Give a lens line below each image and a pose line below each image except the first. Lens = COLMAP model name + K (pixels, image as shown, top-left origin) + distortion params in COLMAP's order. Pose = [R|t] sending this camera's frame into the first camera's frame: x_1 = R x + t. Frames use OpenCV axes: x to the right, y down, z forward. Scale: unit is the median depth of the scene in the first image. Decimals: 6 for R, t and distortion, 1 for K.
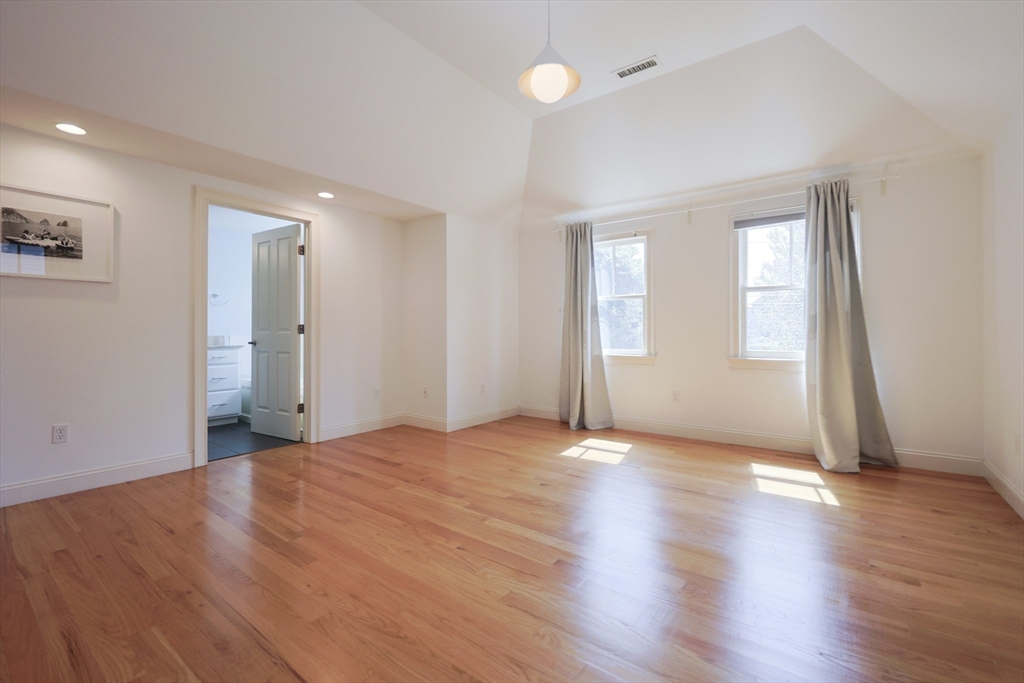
lens RADIAL K [[436.4, 0, 512.0], [0, 436.4, 334.3], [0, 0, 1]] dist [-0.006902, 0.001171]
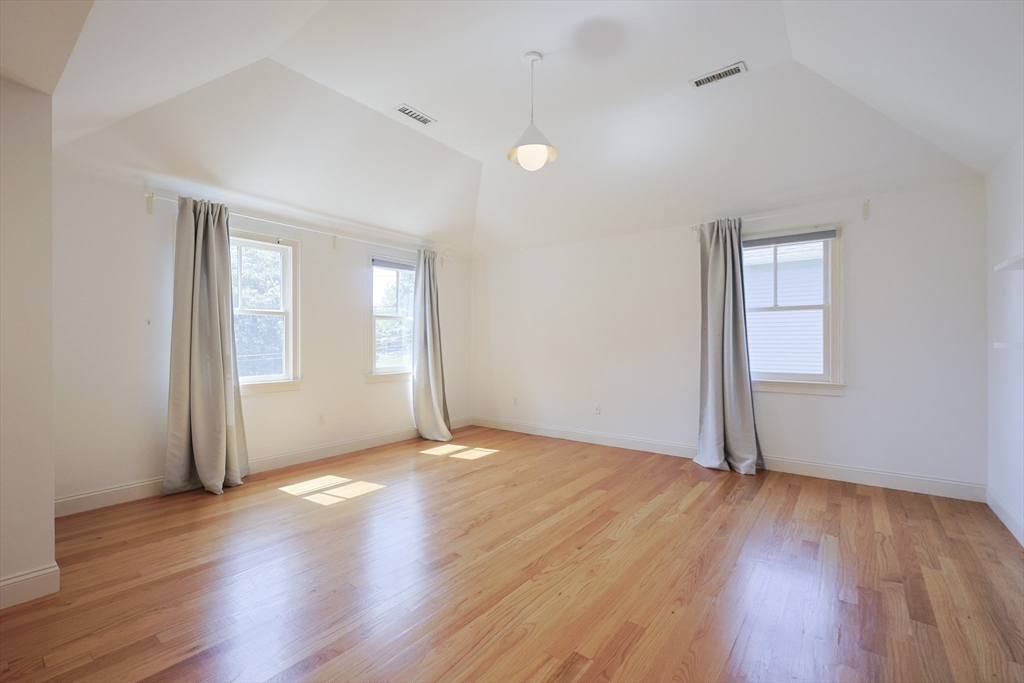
lens RADIAL K [[436.4, 0, 512.8], [0, 436.4, 344.7], [0, 0, 1]] dist [-0.006902, 0.001171]
pose [[0.024519, -0.005518, 0.999684, -0.663376], [0.009735, 0.999939, 0.005281, -0.028208], [-0.999652, 0.009602, 0.024571, 0.595333]]
